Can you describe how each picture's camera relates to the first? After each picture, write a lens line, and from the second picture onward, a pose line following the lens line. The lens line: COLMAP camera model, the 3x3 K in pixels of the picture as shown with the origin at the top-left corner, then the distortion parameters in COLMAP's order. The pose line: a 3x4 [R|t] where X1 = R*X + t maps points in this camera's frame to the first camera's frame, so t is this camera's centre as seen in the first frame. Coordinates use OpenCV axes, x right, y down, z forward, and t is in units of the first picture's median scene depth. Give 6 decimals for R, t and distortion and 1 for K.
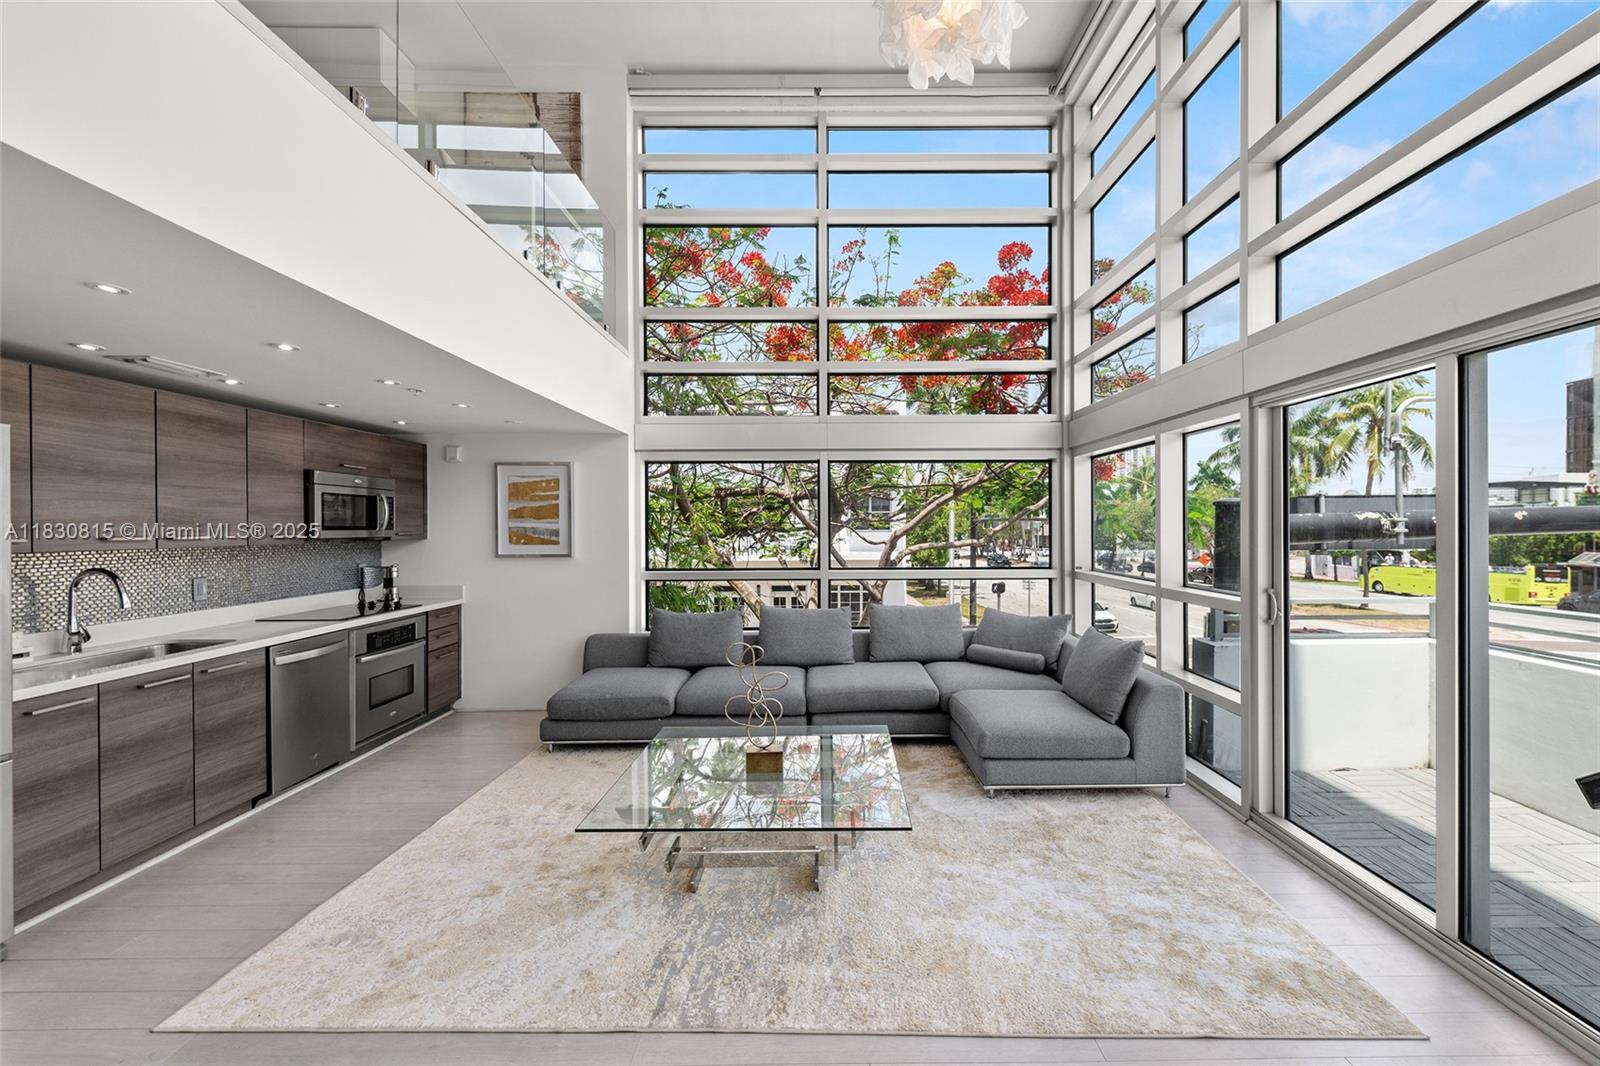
lens RADIAL K [[669.5, 0, 829.3], [0, 669.5, 529.8], [0, 0, 1]] dist [0.010409, -0.005998]
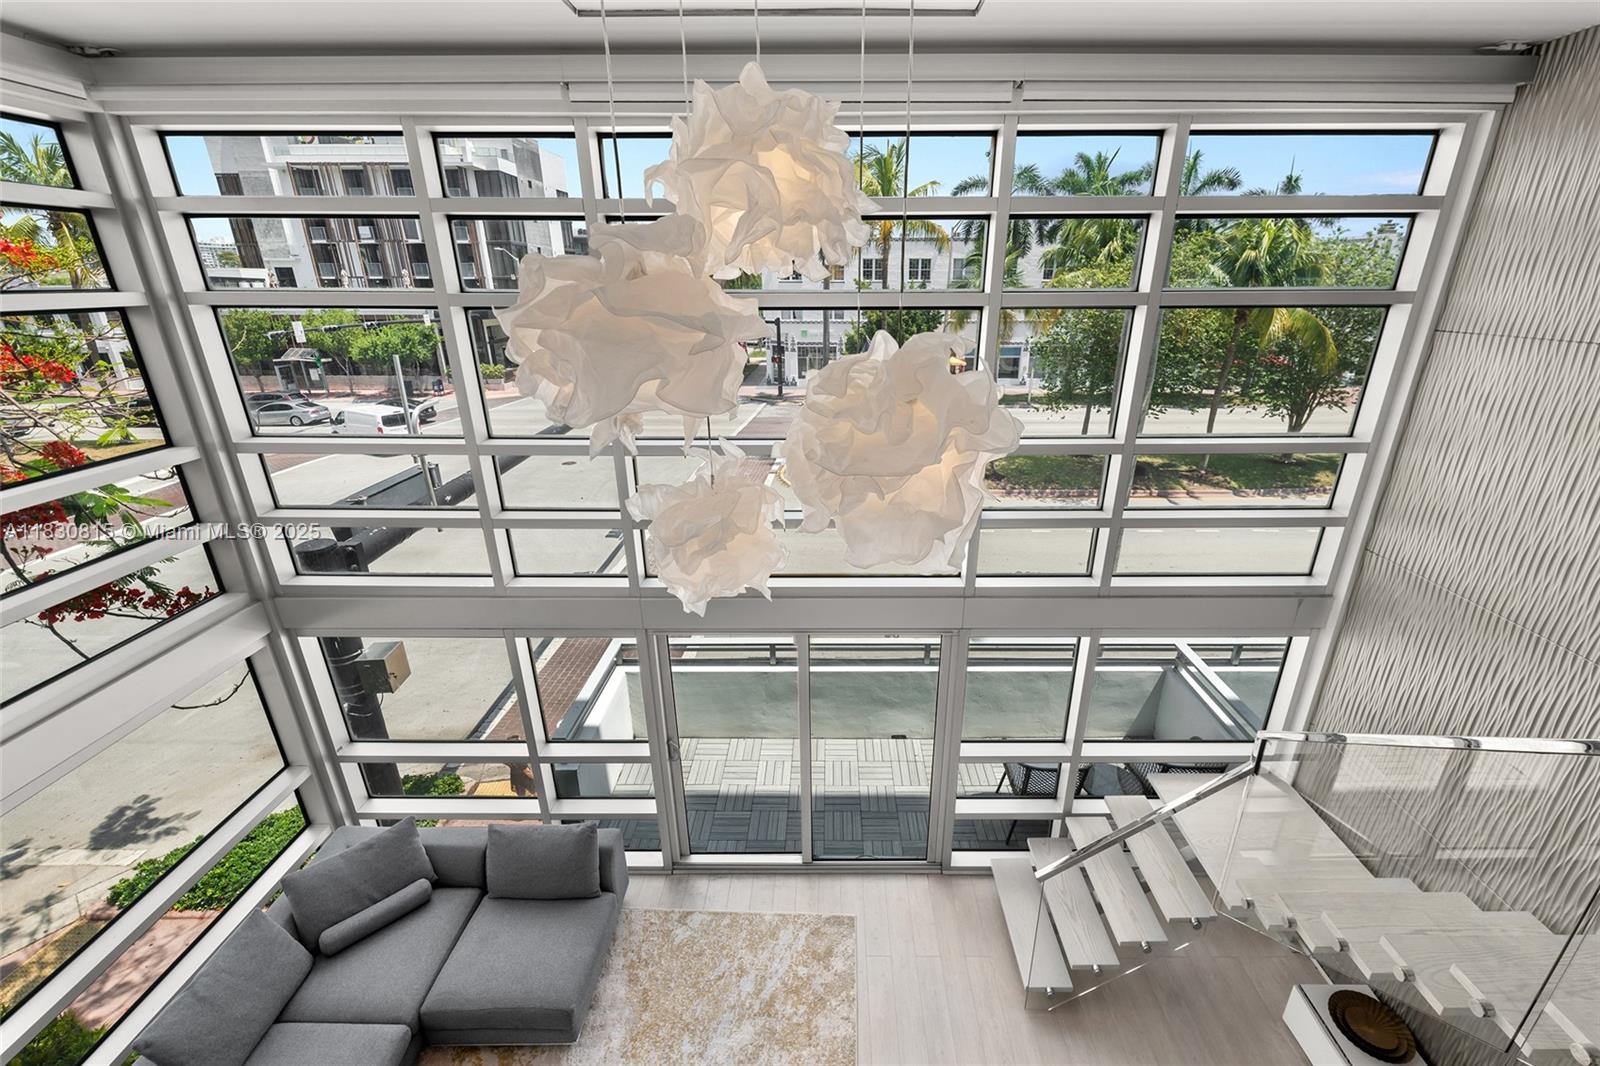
lens RADIAL K [[647.8, 0, 830.0], [0, 647.8, 529.8], [0, 0, 1]] dist [0.001382, -0.000502]
pose [[0.011609, -0.348672, 0.937173, -0.337390], [0.006201, 0.937243, 0.348621, -0.558343], [-0.999913, 0.001765, 0.013043, 0.421453]]
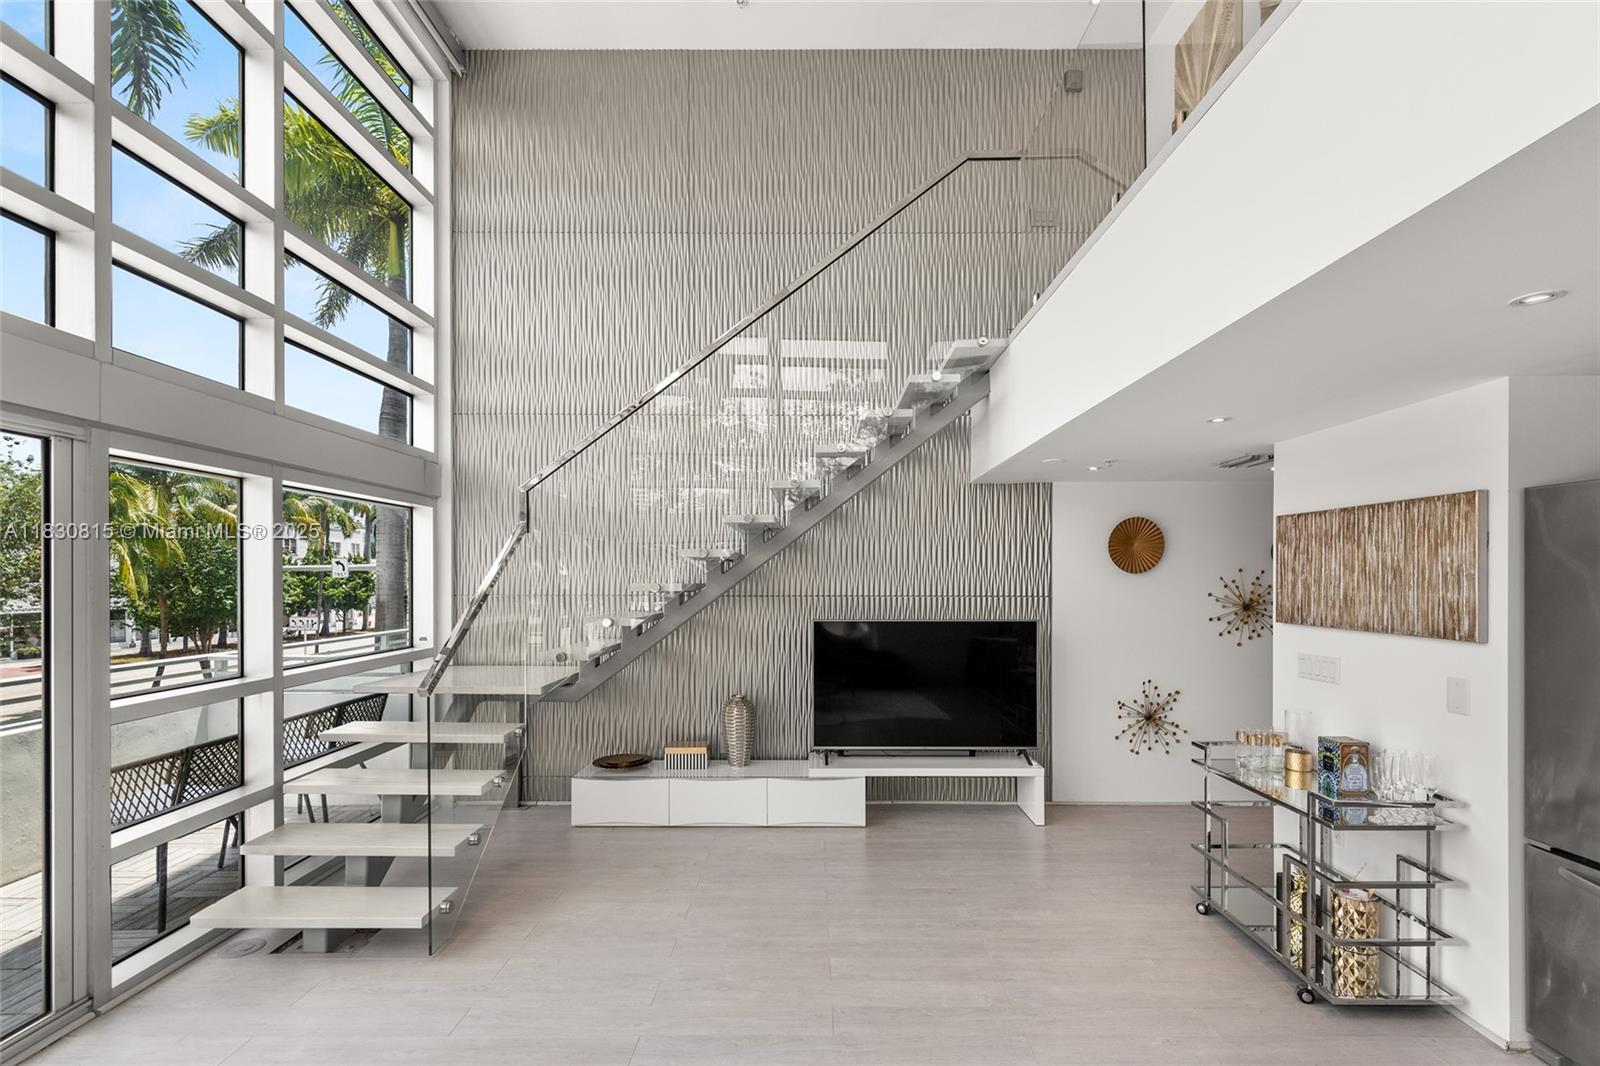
lens RADIAL K [[706.2, 0, 808.7], [0, 706.2, 584.1], [0, 0, 1]] dist [0.004818, -0.000303]
pose [[-0.999918, 0.005205, 0.011741, -0.100780], [0.005353, 0.999906, 0.012587, -0.018884], [-0.011674, 0.012648, -0.999852, 0.774266]]
